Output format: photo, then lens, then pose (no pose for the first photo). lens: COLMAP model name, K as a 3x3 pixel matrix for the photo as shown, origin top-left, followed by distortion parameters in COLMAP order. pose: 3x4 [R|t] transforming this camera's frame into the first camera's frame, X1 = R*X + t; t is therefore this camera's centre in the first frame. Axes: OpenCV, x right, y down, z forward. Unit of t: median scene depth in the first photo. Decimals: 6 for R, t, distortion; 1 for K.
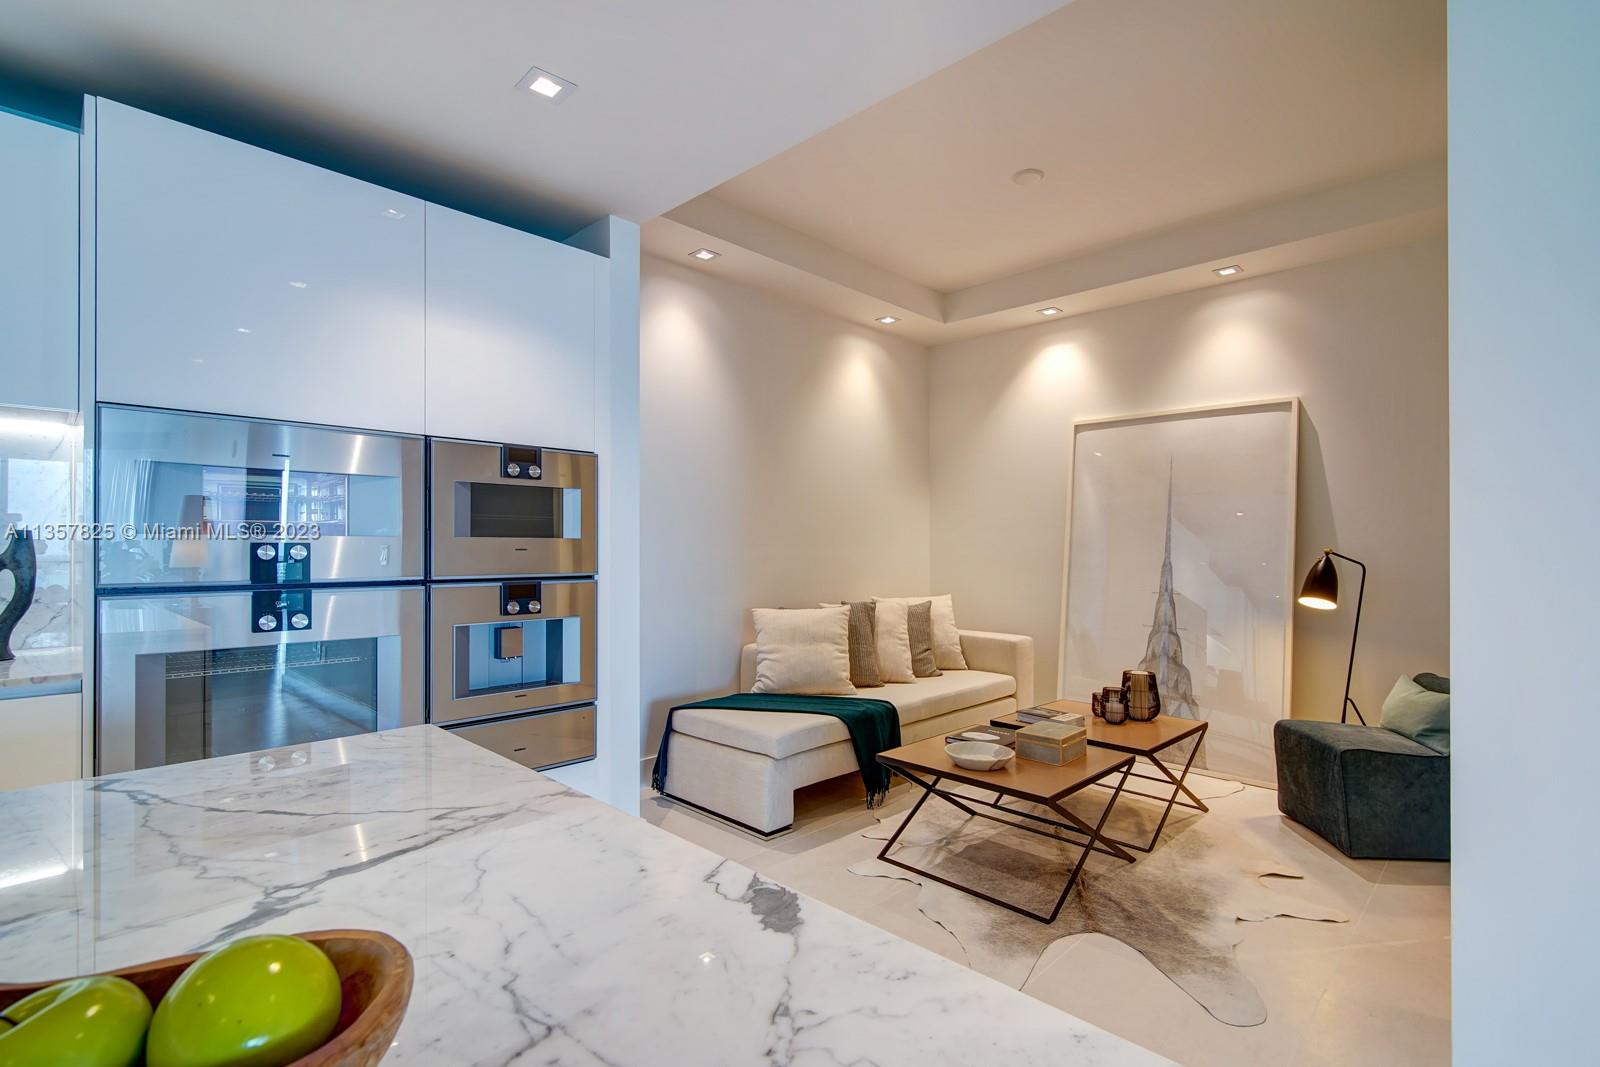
lens RADIAL K [[741.7, 0, 809.4], [0, 741.7, 554.6], [0, 0, 1]] dist [-0.016380, -0.000060]
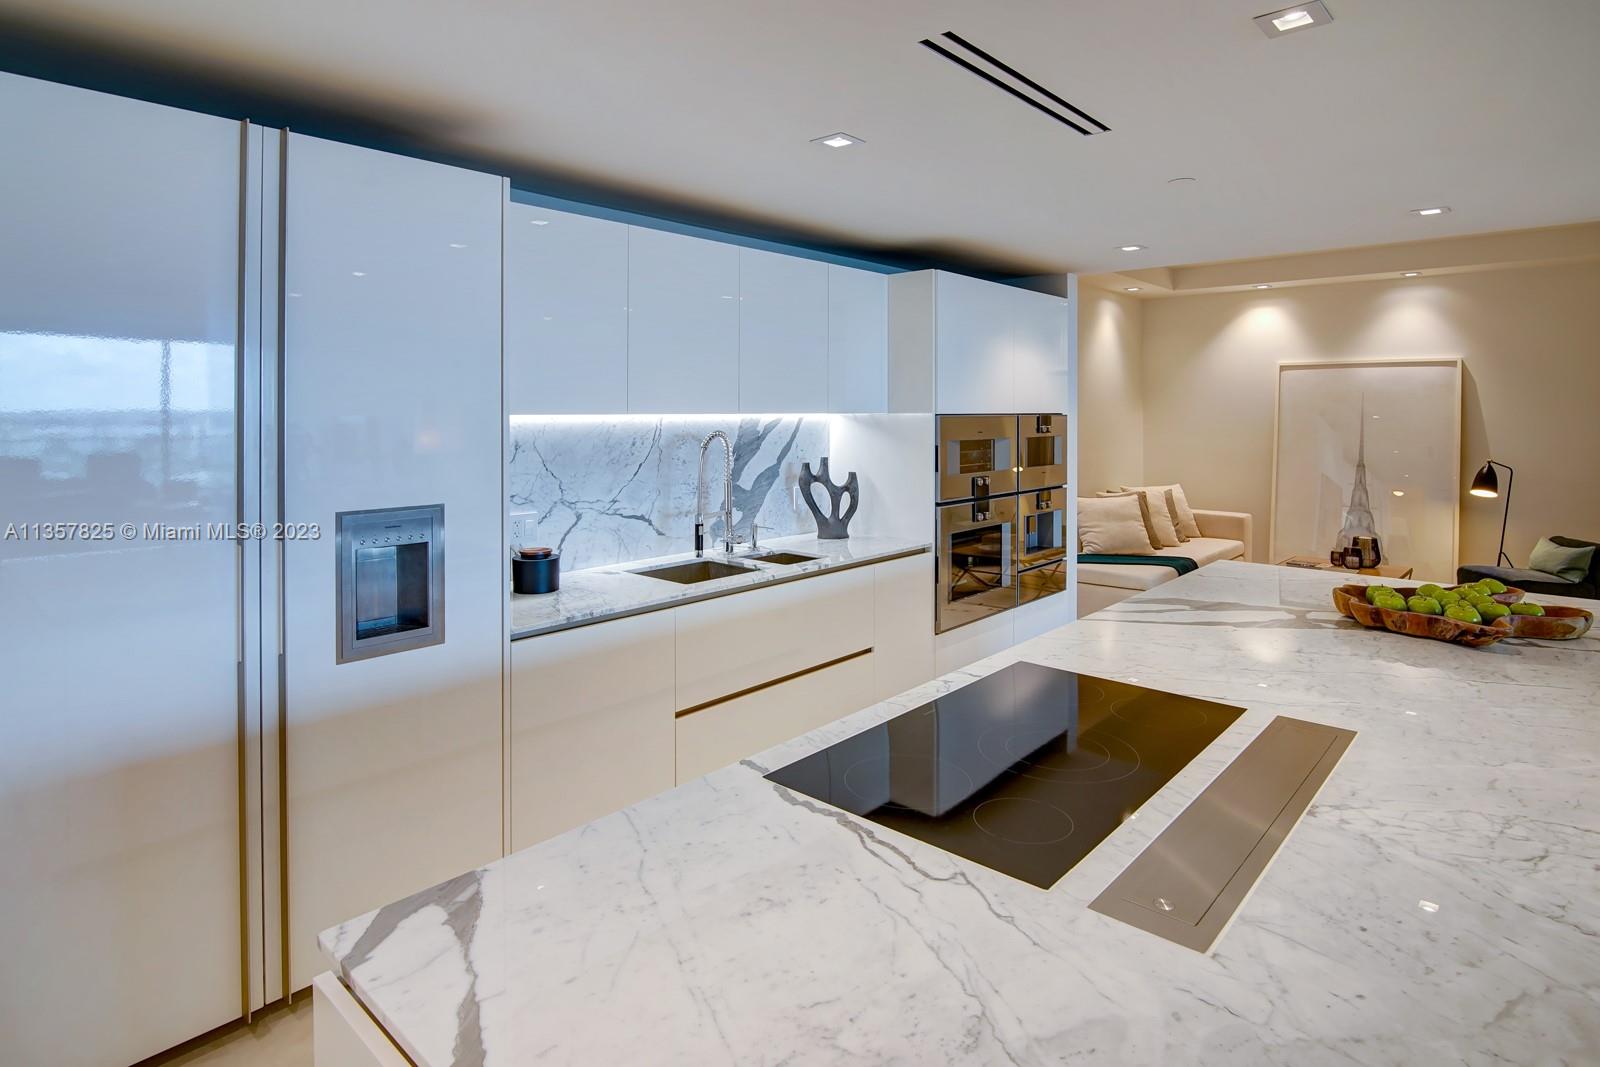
lens RADIAL K [[746.6, 0, 771.3], [0, 746.6, 431.8], [0, 0, 1]] dist [-0.001940, -0.010794]
pose [[0.998969, -0.014968, -0.042869, -0.708724], [0.015401, 0.999834, 0.009784, -0.096538], [0.042716, -0.010435, 0.999033, -0.602503]]
